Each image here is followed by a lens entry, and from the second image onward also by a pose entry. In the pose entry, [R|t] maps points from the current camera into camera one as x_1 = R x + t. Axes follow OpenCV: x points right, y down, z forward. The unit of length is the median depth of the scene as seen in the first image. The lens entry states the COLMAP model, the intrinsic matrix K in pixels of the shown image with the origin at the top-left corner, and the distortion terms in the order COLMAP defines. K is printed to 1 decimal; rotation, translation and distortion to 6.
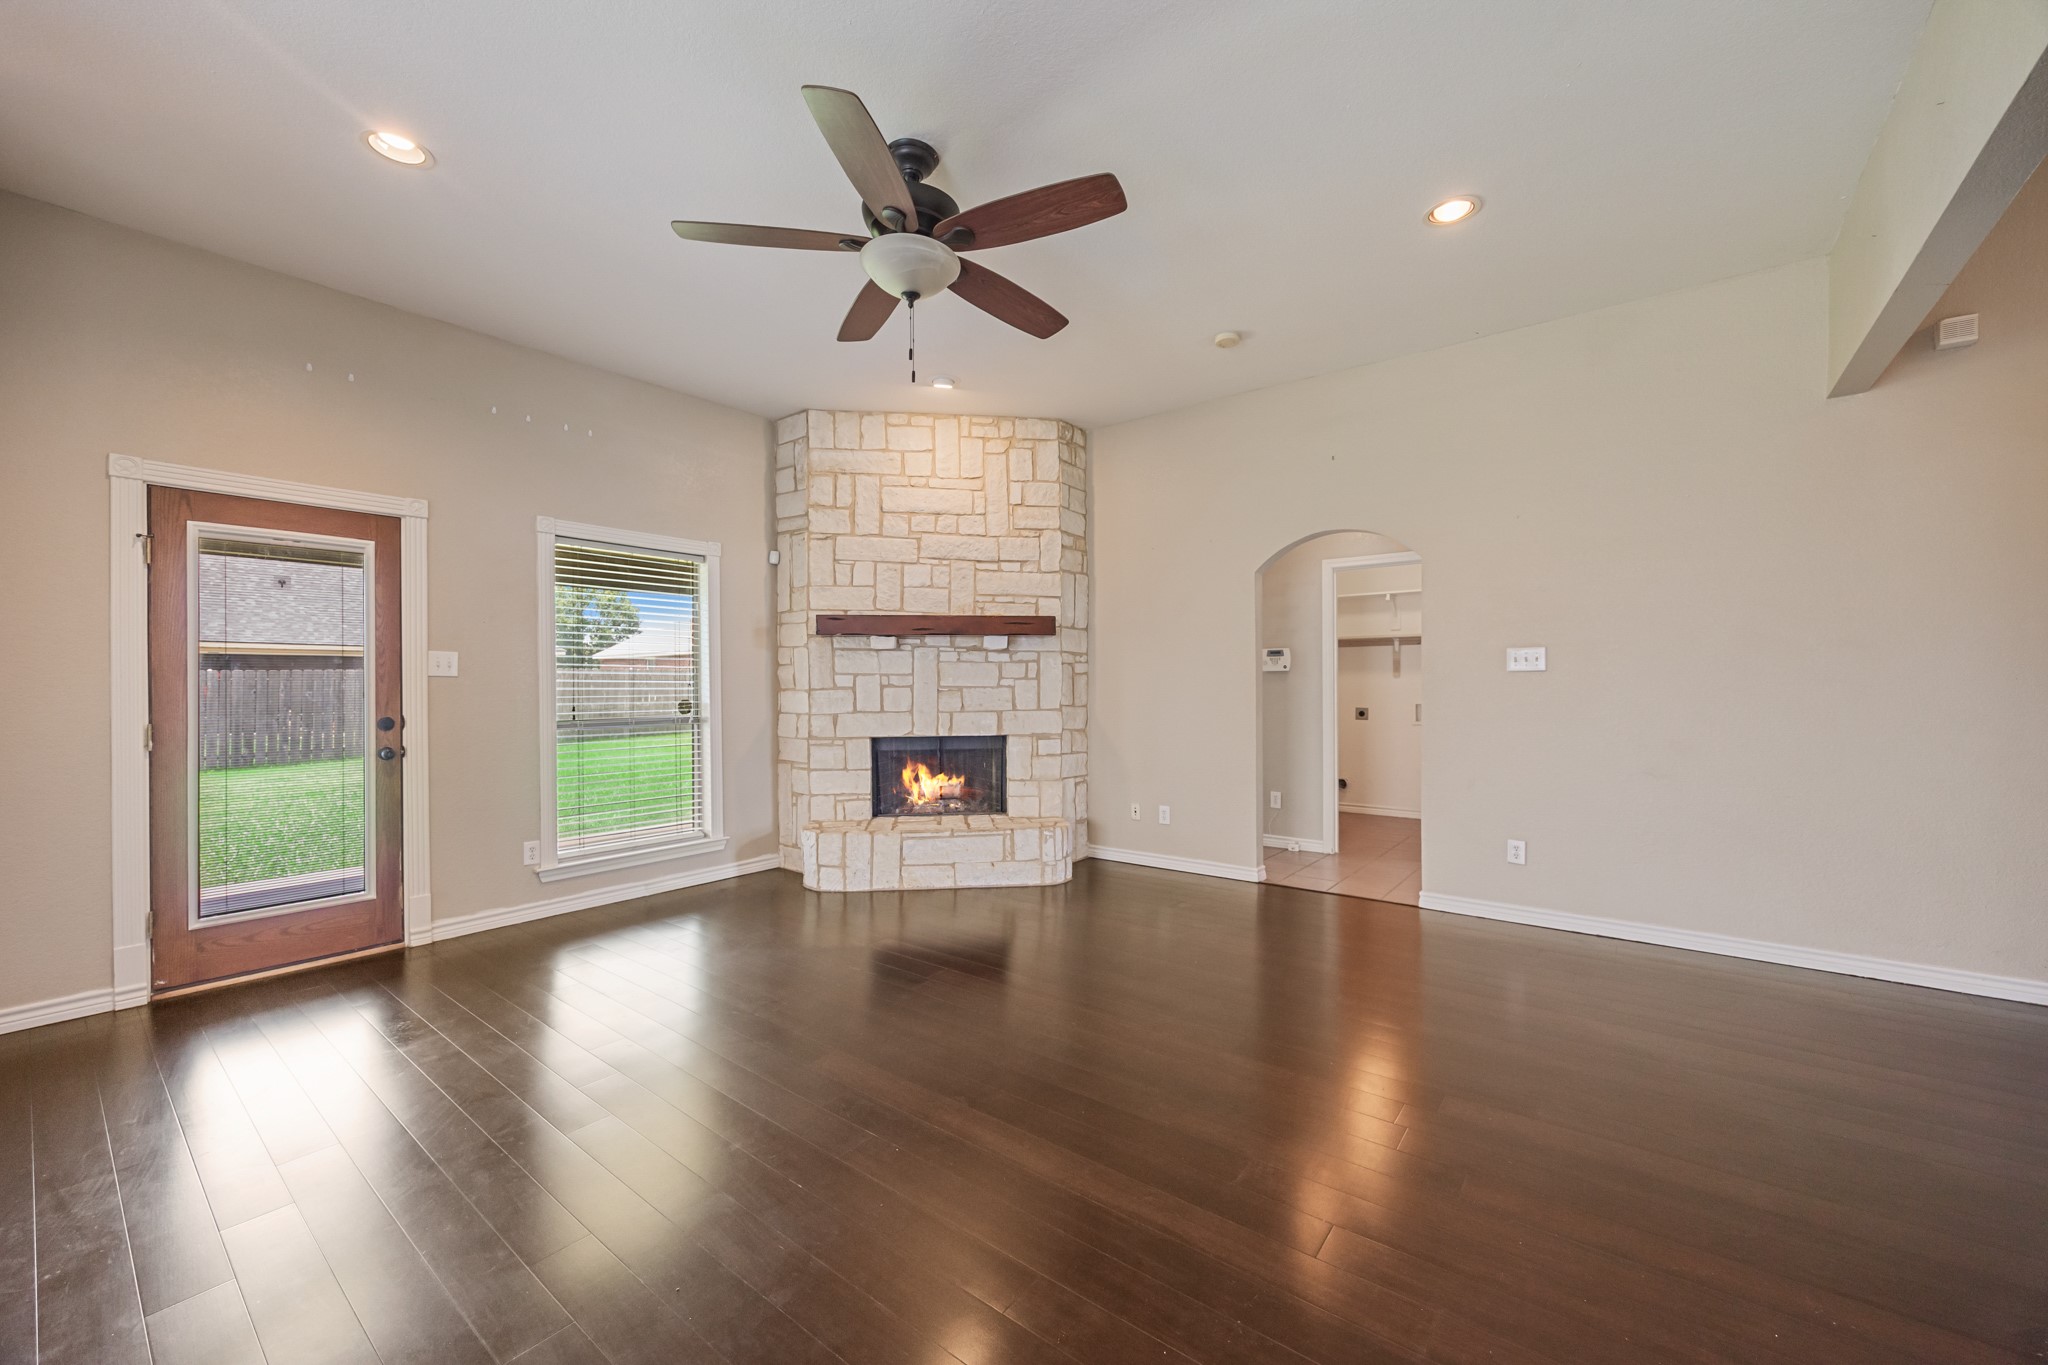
lens RADIAL K [[788.9, 0, 1028.1], [0, 788.9, 680.5], [0, 0, 1]] dist [-0.000365, 0.000134]
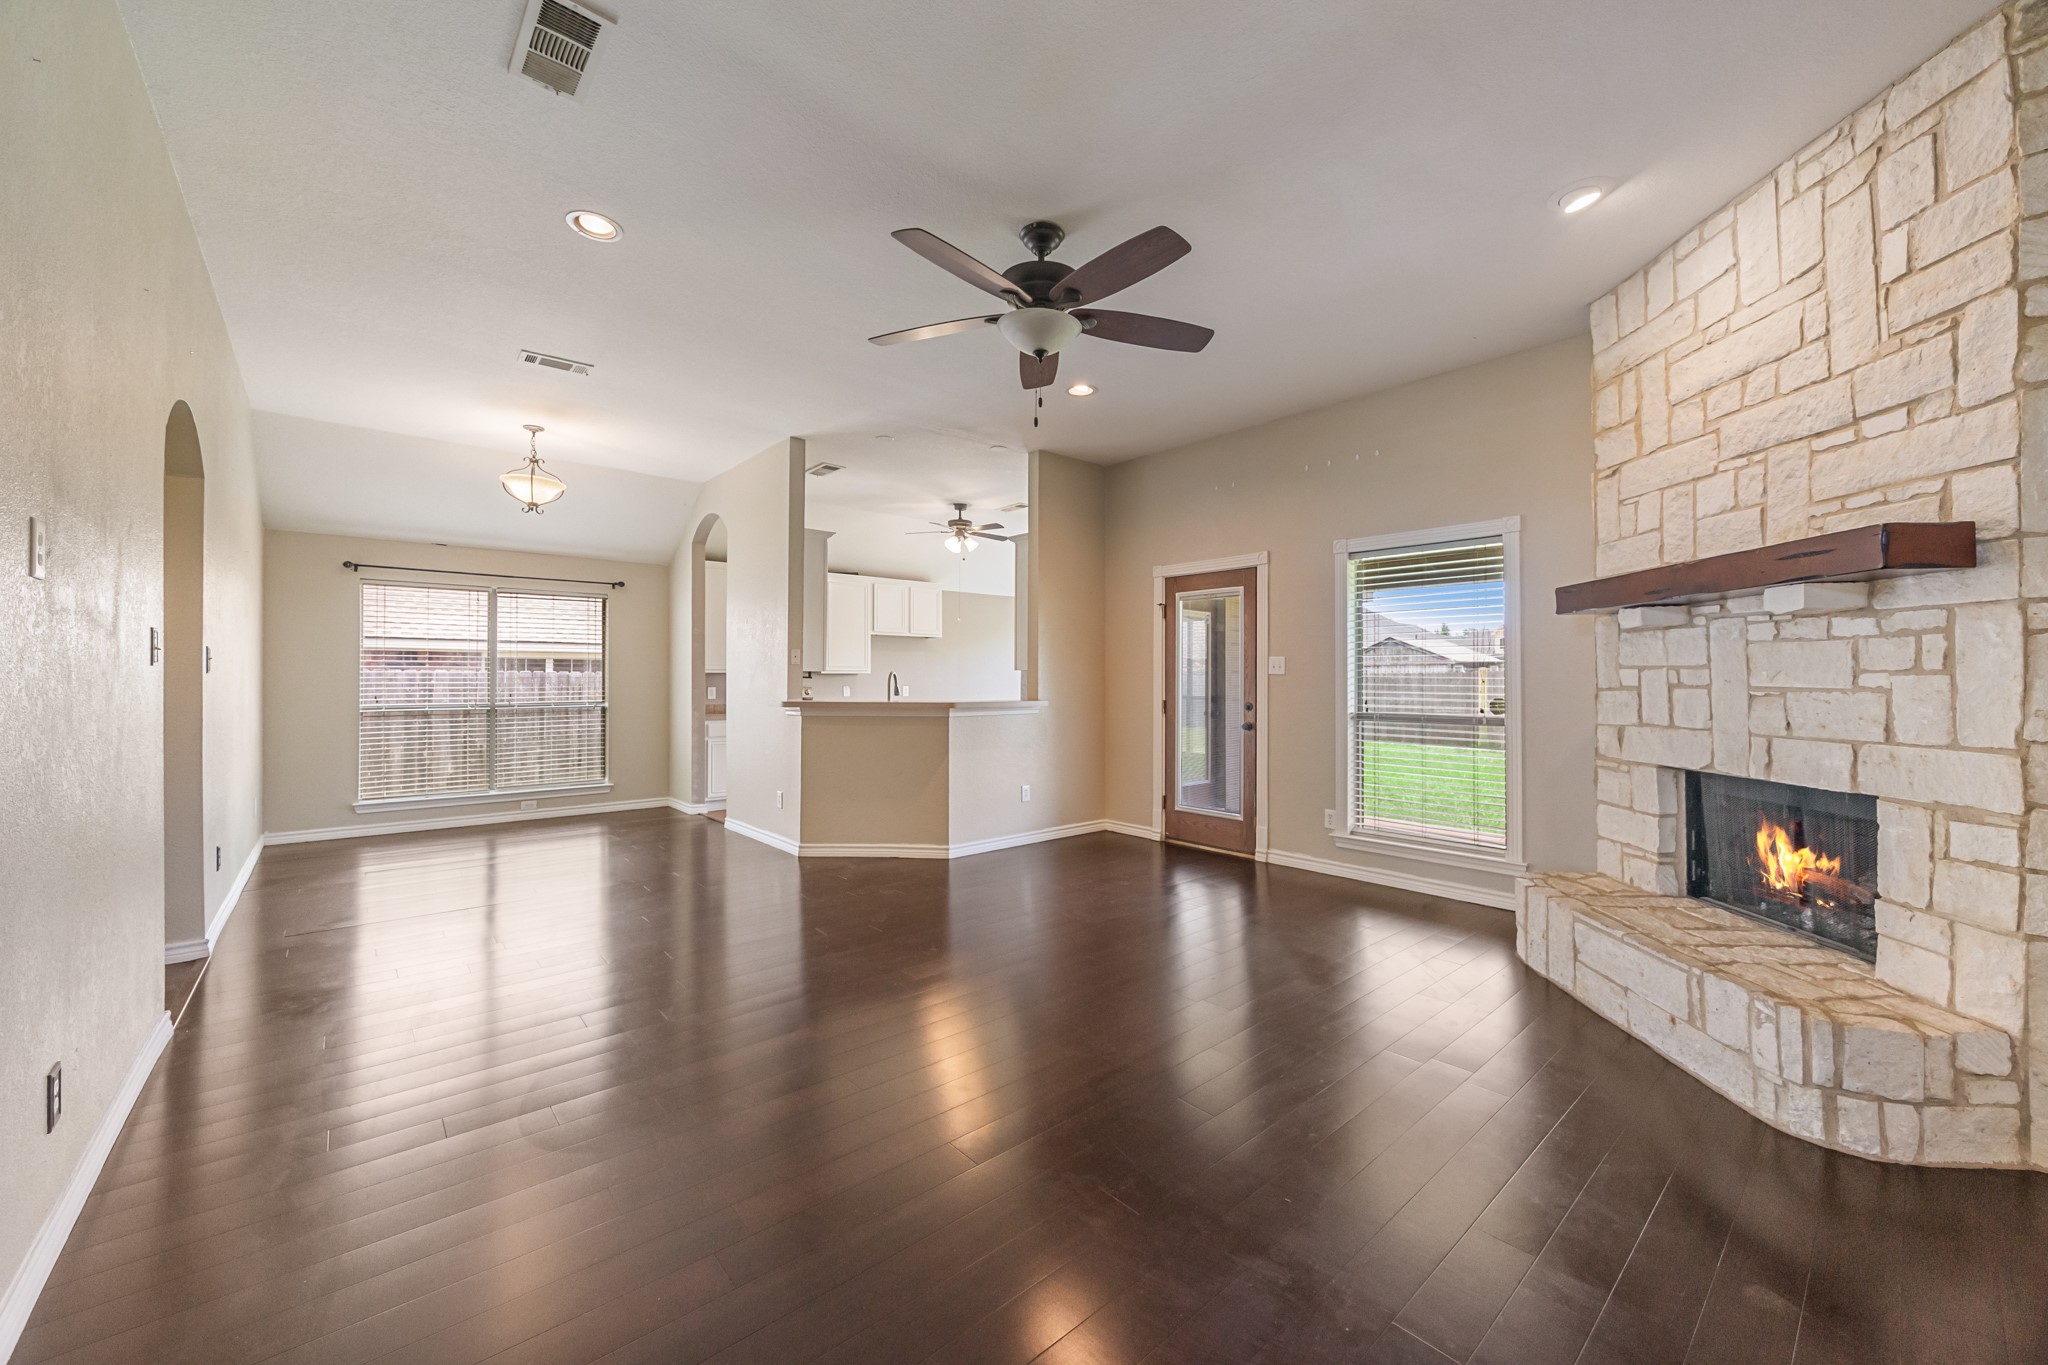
lens RADIAL K [[779.9, 0, 1023.3], [0, 779.9, 672.3], [0, 0, 1]] dist [-0.001470, -0.000203]
pose [[-0.188988, -0.006037, -0.981961, 0.512395], [0.002588, 0.999975, -0.006646, -0.000788], [0.981976, -0.003797, -0.188967, 0.609299]]
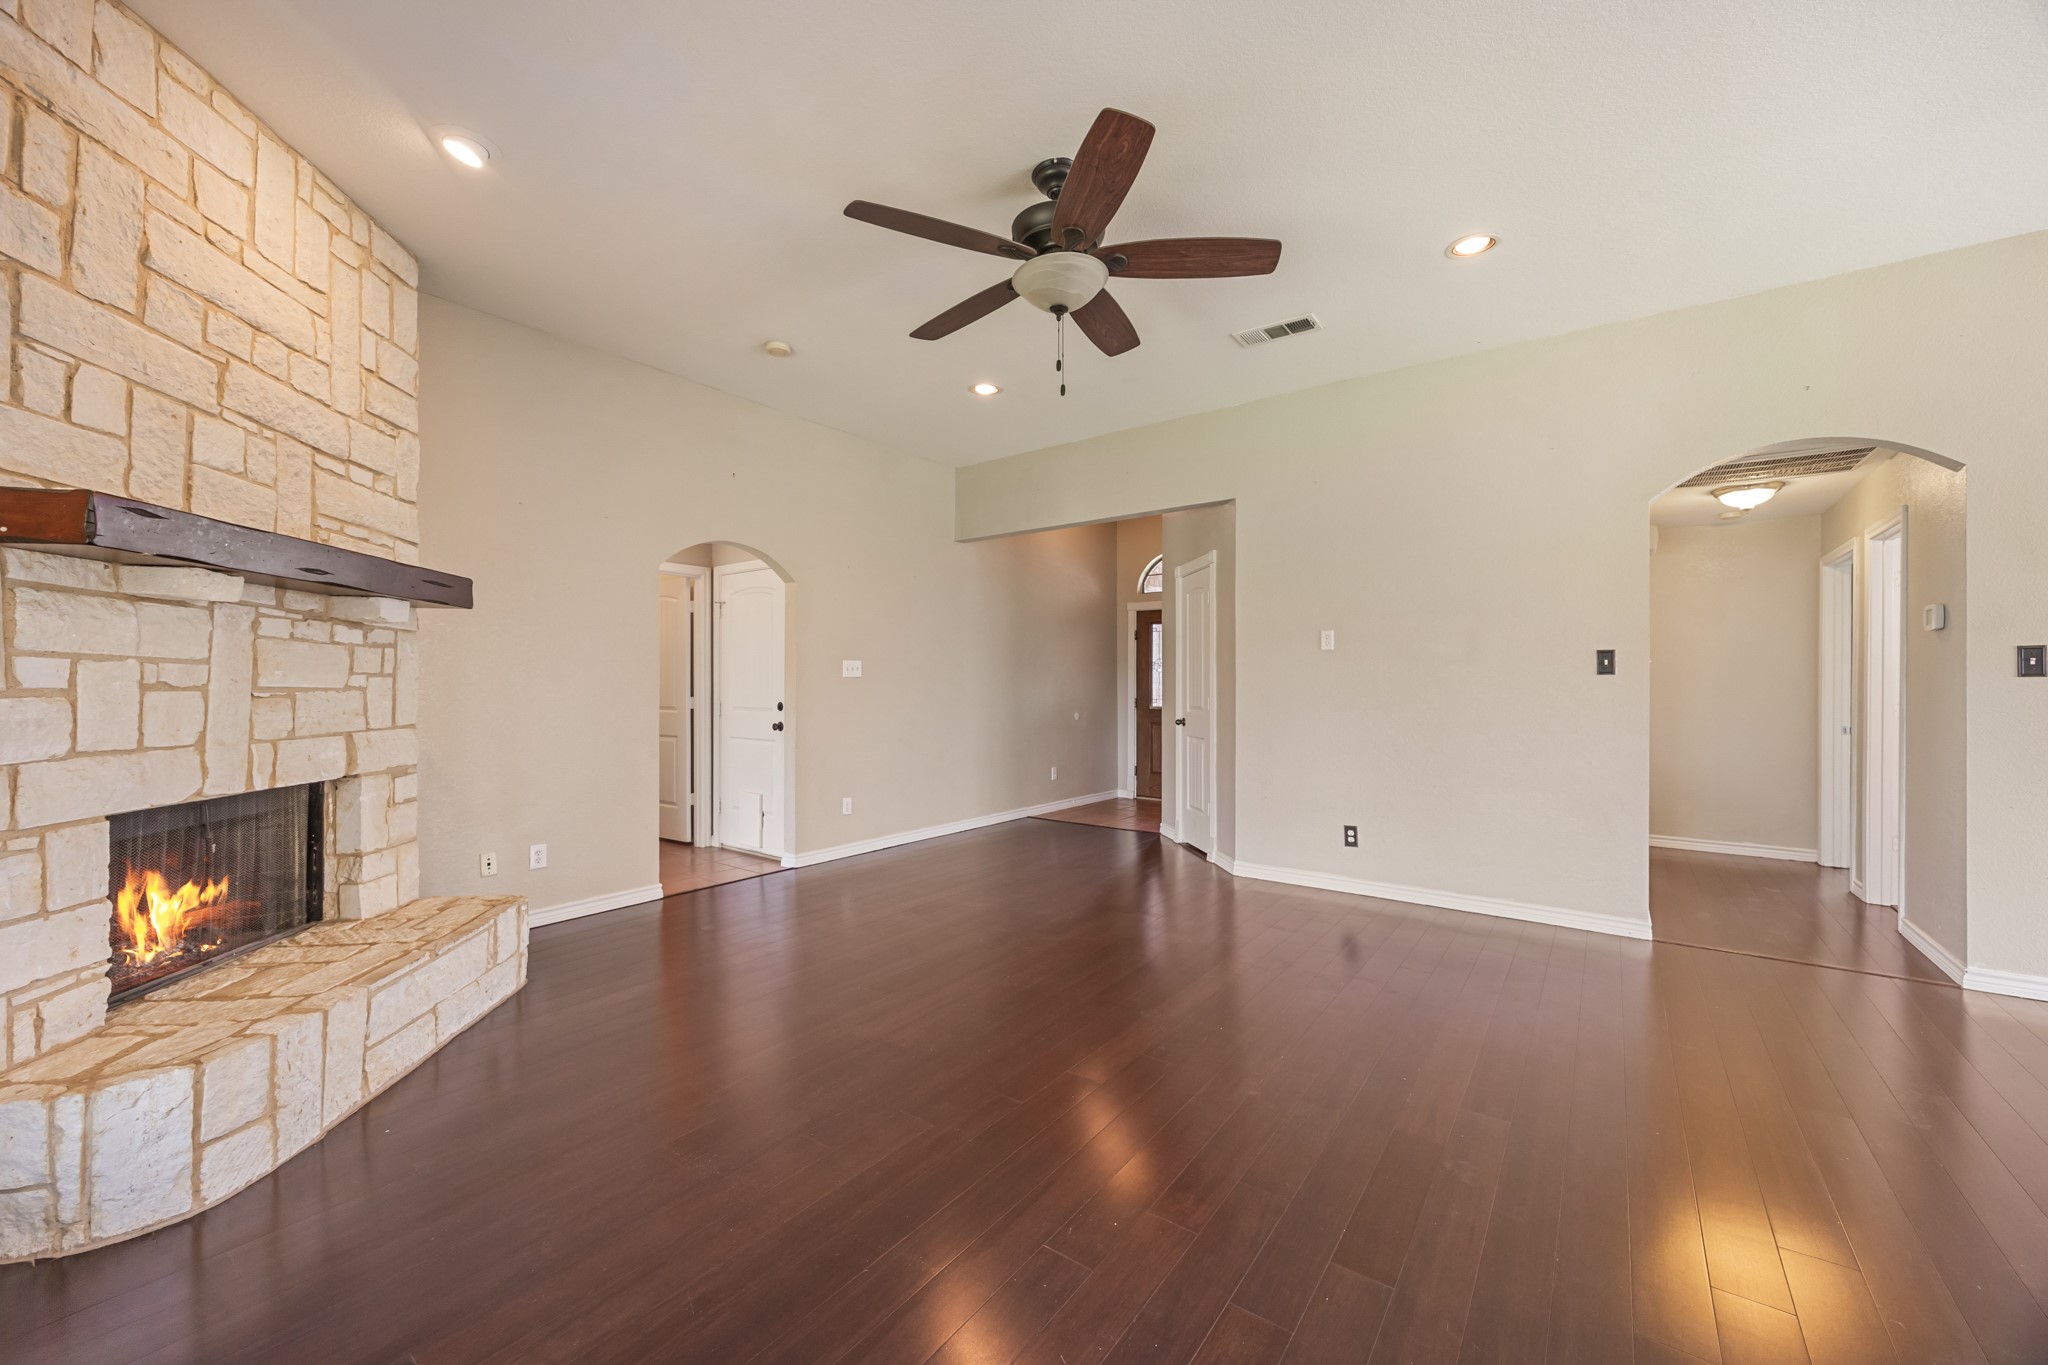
lens RADIAL K [[788.9, 0, 1028.1], [0, 788.9, 680.5], [0, 0, 1]] dist [-0.000365, 0.000134]
pose [[-0.022031, 0.010979, 0.999697, -0.602778], [-0.004078, 0.999930, -0.011072, 0.006247], [-0.999749, -0.004320, -0.021985, 0.542235]]
